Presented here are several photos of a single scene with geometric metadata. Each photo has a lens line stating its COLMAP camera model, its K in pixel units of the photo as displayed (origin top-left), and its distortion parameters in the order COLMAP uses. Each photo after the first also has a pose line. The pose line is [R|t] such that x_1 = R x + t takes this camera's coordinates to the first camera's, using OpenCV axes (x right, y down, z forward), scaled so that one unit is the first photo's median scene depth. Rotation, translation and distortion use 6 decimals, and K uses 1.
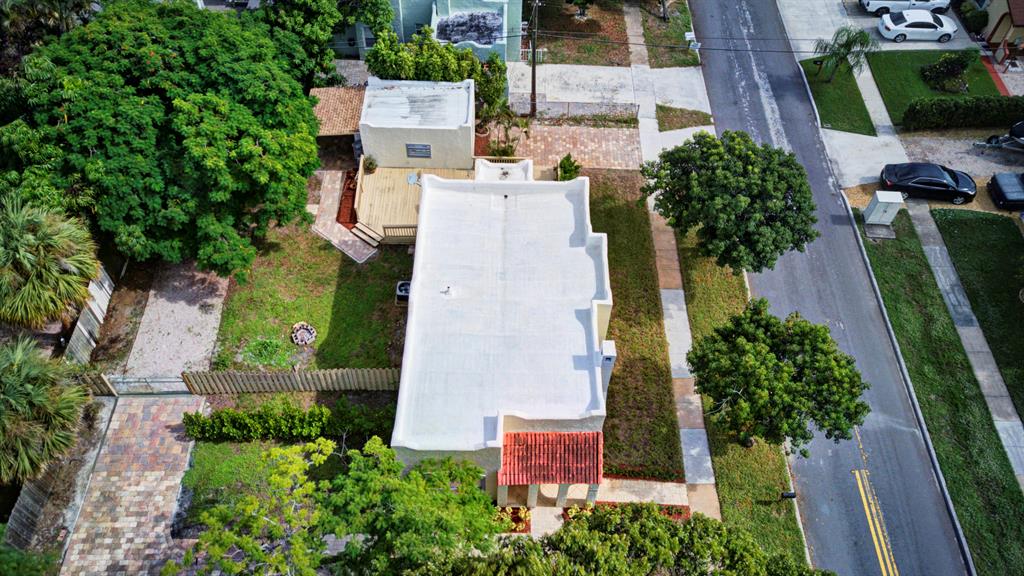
lens RADIAL K [[796.4, 0, 522.1], [0, 796.4, 285.0], [0, 0, 1]] dist [0.009187, -0.005564]
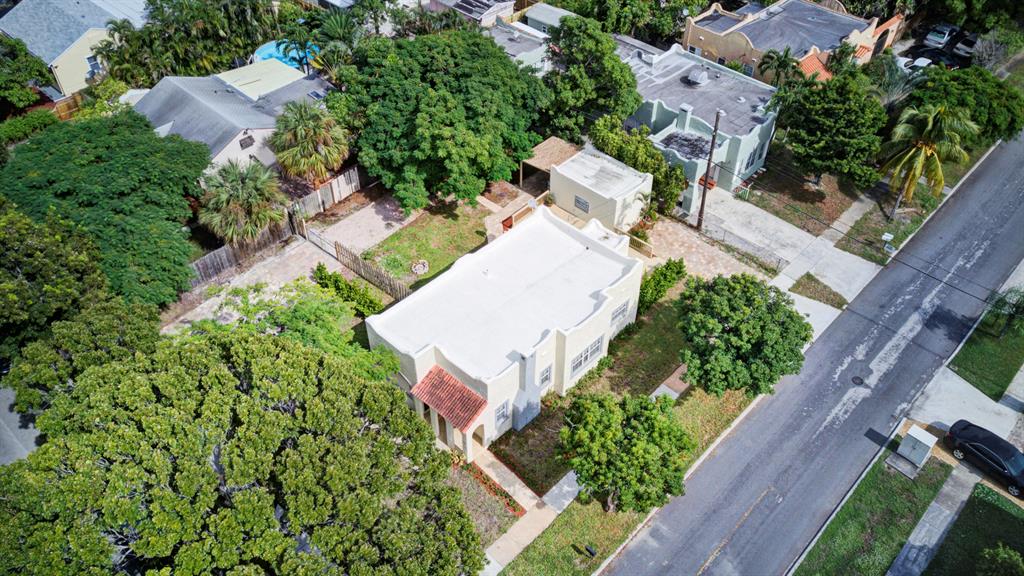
lens RADIAL K [[811.7, 0, 520.1], [0, 811.7, 283.6], [0, 0, 1]] dist [0.012274, -0.008259]
pose [[0.722234, 0.451169, -0.524237, 0.551239], [-0.534117, 0.845370, -0.008302, 0.002790], [0.439429, 0.286000, 0.851532, -0.112815]]
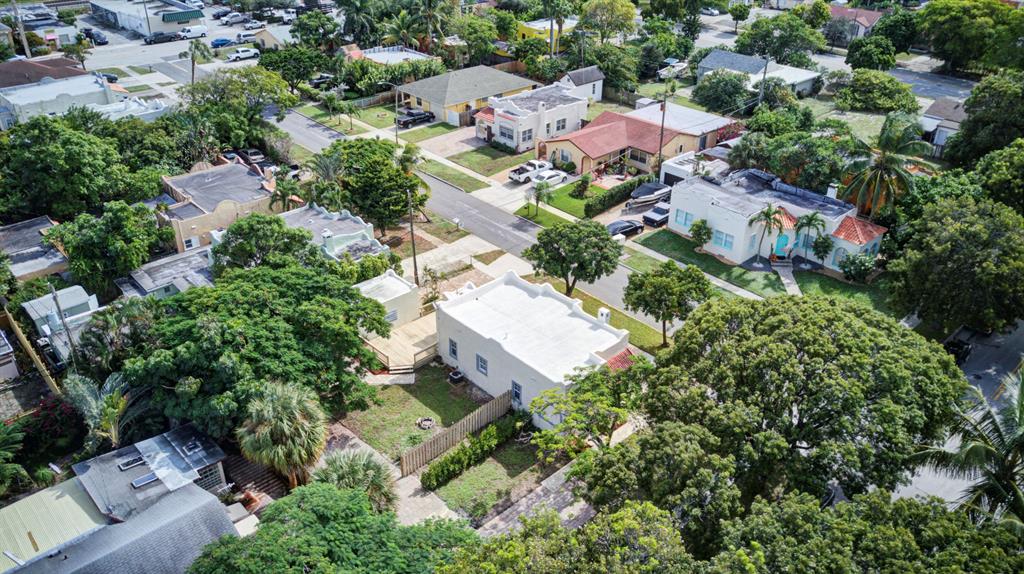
lens RADIAL K [[796.4, 0, 522.1], [0, 796.4, 284.0], [0, 0, 1]] dist [0.009187, -0.005564]
pose [[0.731581, -0.358784, 0.579710, -0.821684], [0.547368, 0.816024, -0.185726, 0.200738], [-0.406422, 0.453187, 0.793374, -0.327169]]
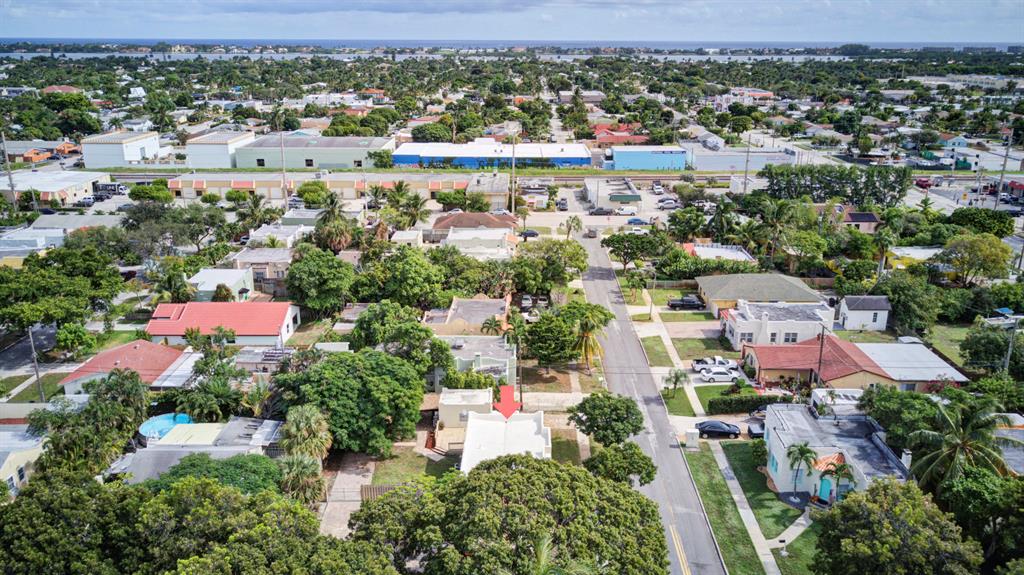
lens RADIAL K [[783.7, 0, 522.7], [0, 783.7, 270.1], [0, 0, 1]] dist [0.010188, -0.006474]
pose [[0.999542, -0.027372, -0.012918, 0.059088], [0.014669, 0.811402, -0.584304, 0.746772], [0.026475, 0.583847, 0.811432, -0.922014]]
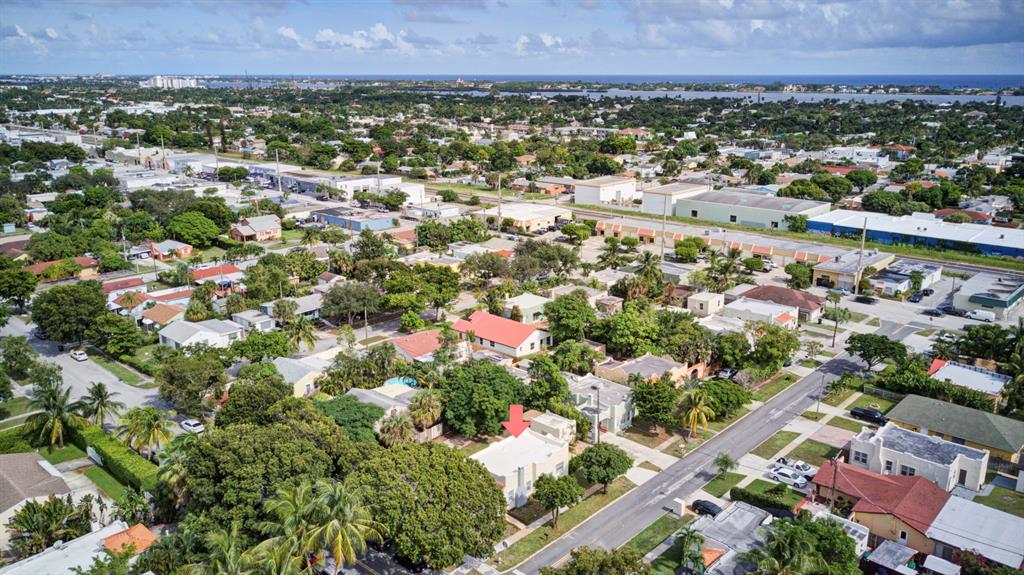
lens RADIAL K [[783.7, 0, 522.7], [0, 783.7, 270.1], [0, 0, 1]] dist [0.010188, -0.006474]
pose [[0.733768, 0.130087, -0.666830, 1.645204], [-0.519631, 0.739761, -0.427478, 0.652805], [0.437685, 0.660175, 0.610410, -1.156207]]
